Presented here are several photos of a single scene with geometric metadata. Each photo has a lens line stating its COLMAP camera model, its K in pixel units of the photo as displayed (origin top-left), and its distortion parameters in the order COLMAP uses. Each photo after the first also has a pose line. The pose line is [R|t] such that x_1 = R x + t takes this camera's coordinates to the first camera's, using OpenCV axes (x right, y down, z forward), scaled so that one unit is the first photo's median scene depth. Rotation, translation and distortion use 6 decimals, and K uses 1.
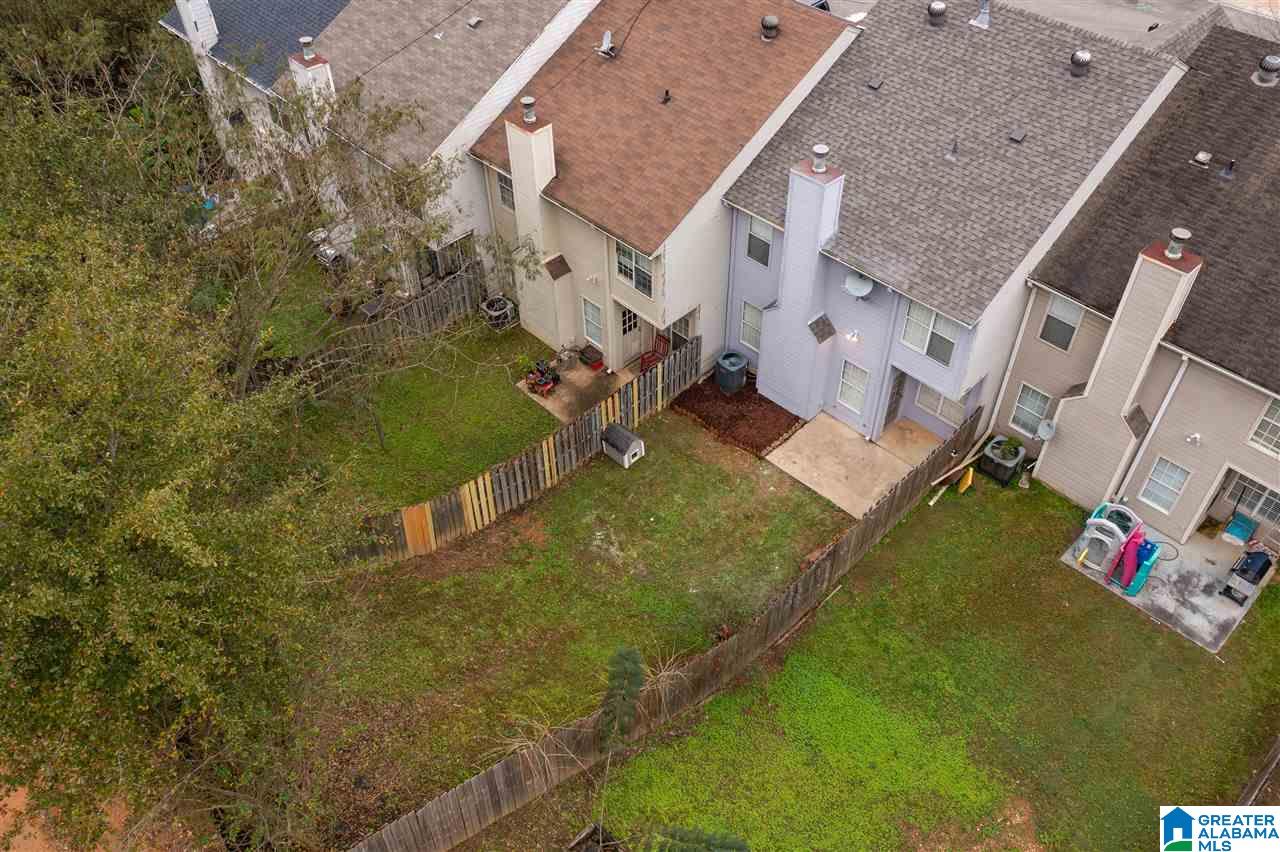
lens RADIAL K [[1017.8, 0, 640.0], [0, 1017.8, 426.0], [0, 0, 1]] dist [-0.006638, 0.008533]
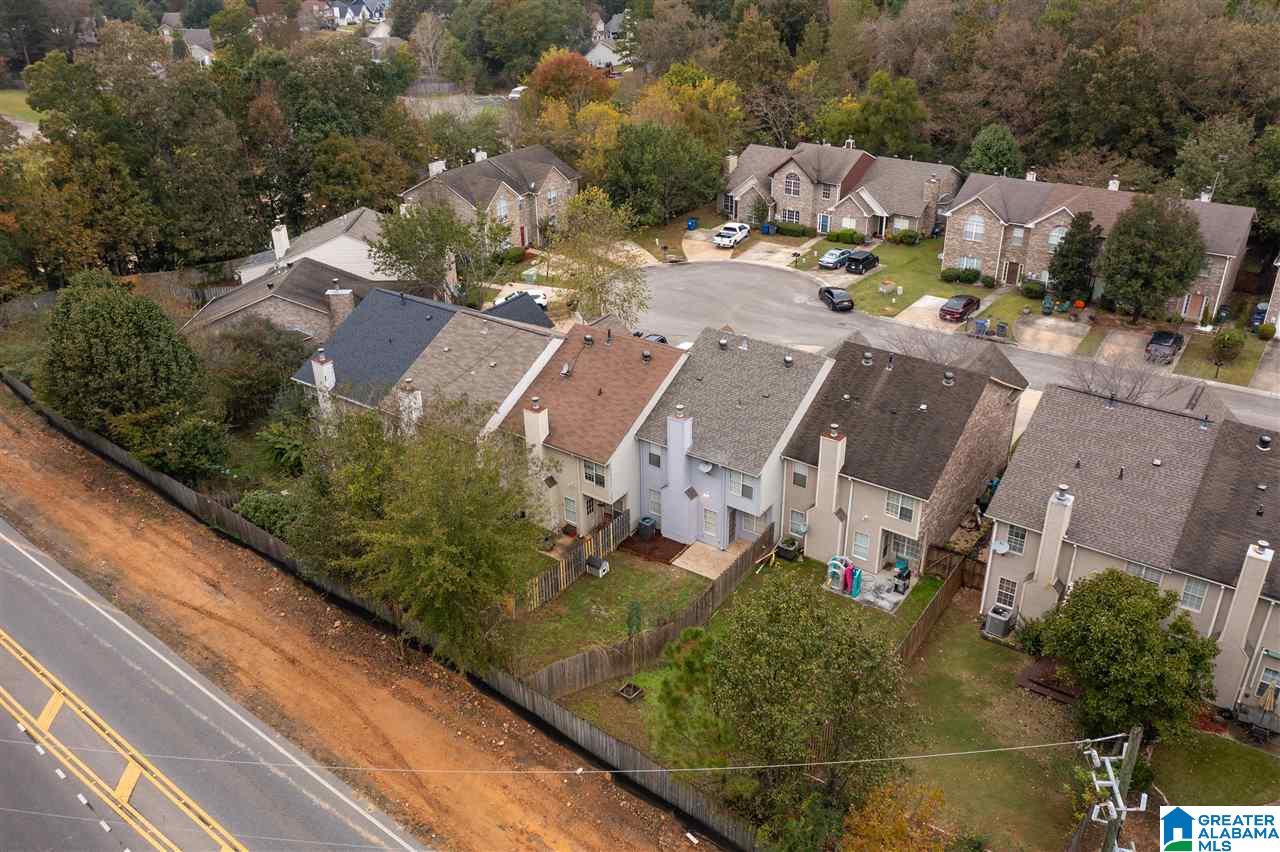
lens RADIAL K [[1017.8, 0, 640.0], [0, 1017.8, 426.0], [0, 0, 1]] dist [-0.006638, 0.008533]
pose [[0.984946, -0.083467, 0.151374, -0.215449], [0.124406, 0.950272, -0.285494, 0.340107], [-0.120017, 0.300028, 0.946350, -0.937400]]
